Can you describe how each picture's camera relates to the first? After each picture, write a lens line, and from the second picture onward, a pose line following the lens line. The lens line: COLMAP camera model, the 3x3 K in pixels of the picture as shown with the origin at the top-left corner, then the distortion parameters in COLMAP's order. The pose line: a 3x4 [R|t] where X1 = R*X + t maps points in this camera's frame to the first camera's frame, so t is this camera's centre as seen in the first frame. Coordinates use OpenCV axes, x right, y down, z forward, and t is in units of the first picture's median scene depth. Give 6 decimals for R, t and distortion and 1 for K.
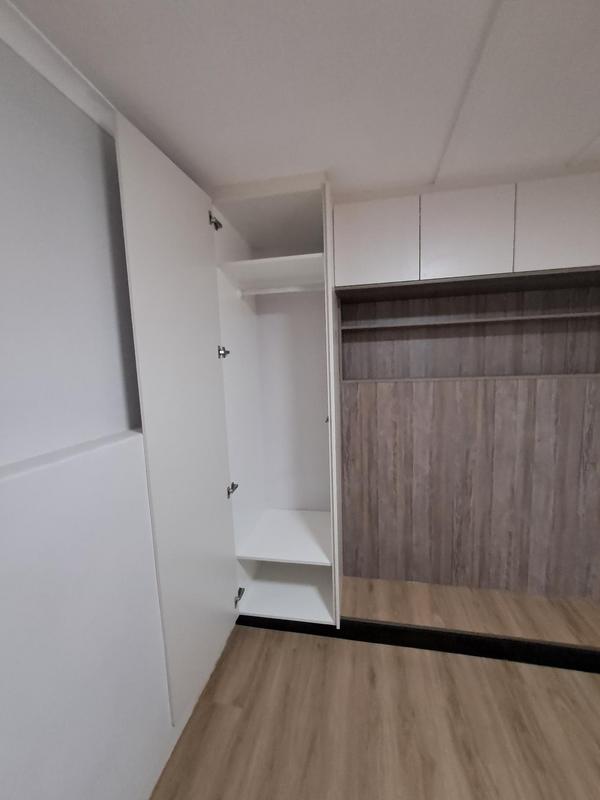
lens RADIAL K [[325.7, 0, 324.0], [0, 325.7, 406.8], [0, 0, 1]] dist [-0.004708, 0.000699]
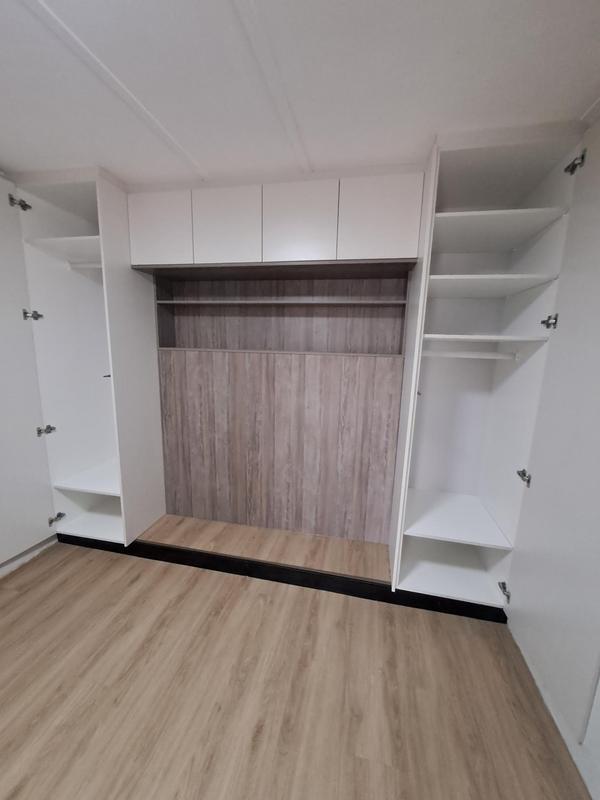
lens RADIAL K [[325.7, 0, 303.7], [0, 325.7, 403.5], [0, 0, 1]] dist [-0.004708, 0.000699]
pose [[0.998086, 0.061835, 0.001056, 0.601950], [-0.061779, 0.996117, 0.062731, 0.015542], [0.002827, -0.062676, 0.998030, -0.181040]]
